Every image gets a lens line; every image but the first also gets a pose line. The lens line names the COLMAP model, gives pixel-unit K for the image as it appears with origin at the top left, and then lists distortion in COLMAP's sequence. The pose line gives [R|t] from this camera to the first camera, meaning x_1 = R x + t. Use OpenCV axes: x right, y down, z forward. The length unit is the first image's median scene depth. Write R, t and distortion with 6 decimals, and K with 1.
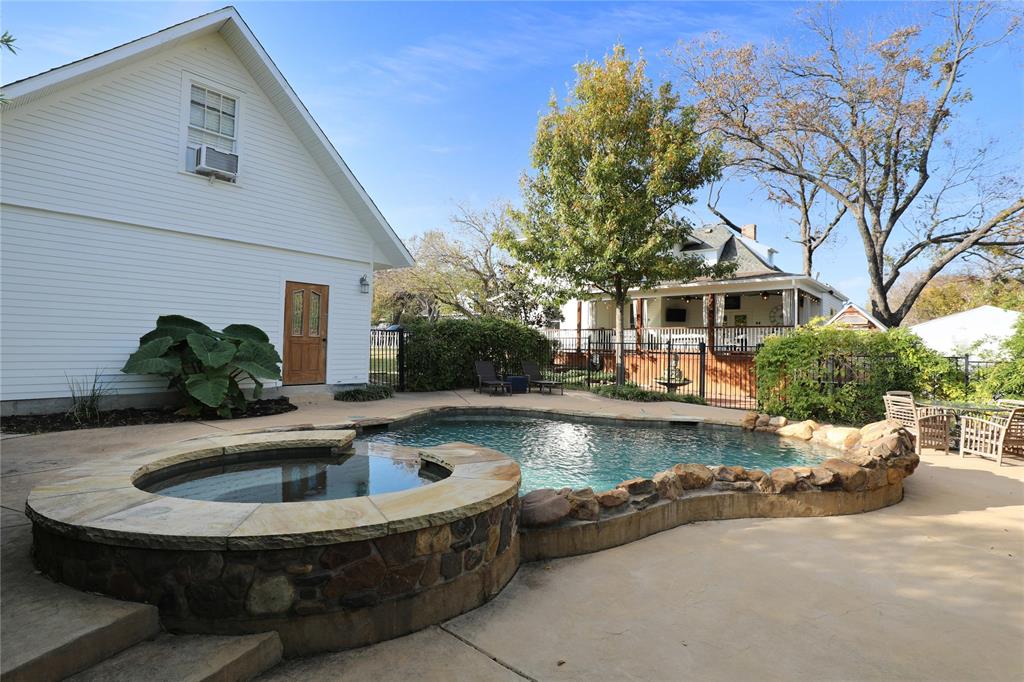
lens RADIAL K [[500.0, 0, 512.0], [0, 500.0, 341.0], [0, 0, 1]] dist [-0.000807, -0.000164]
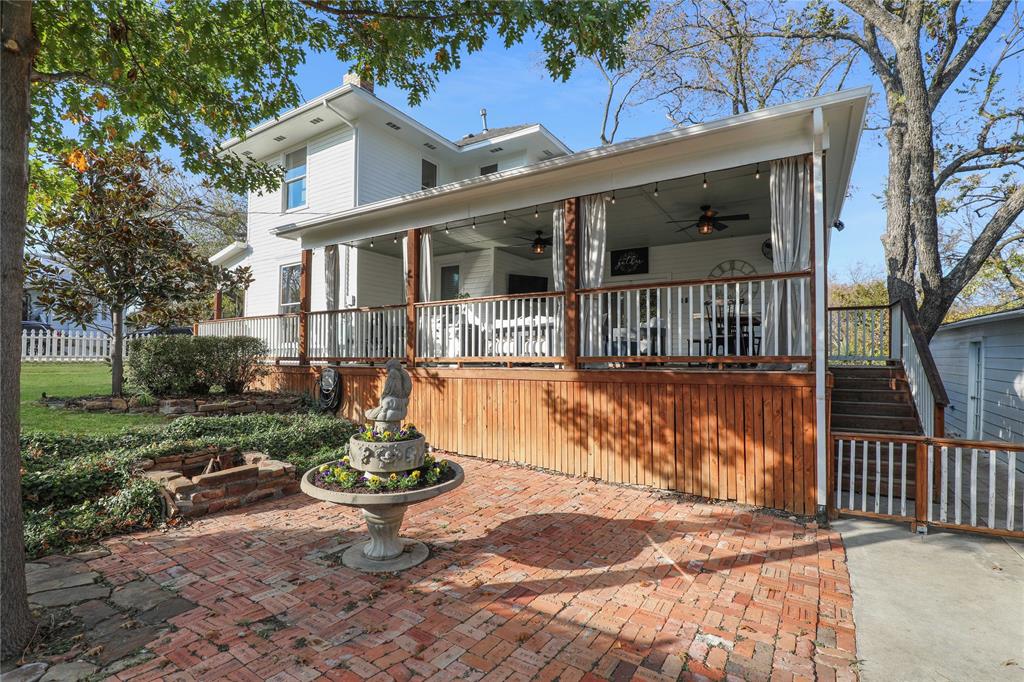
lens RADIAL K [[474.6, 0, 512.1], [0, 474.6, 355.3], [0, 0, 1]] dist [-0.000448, -0.000034]
pose [[0.990088, -0.009265, 0.140142, 0.288867], [0.007900, 0.999916, 0.010297, 0.013435], [-0.140226, -0.009087, 0.990078, 0.625020]]
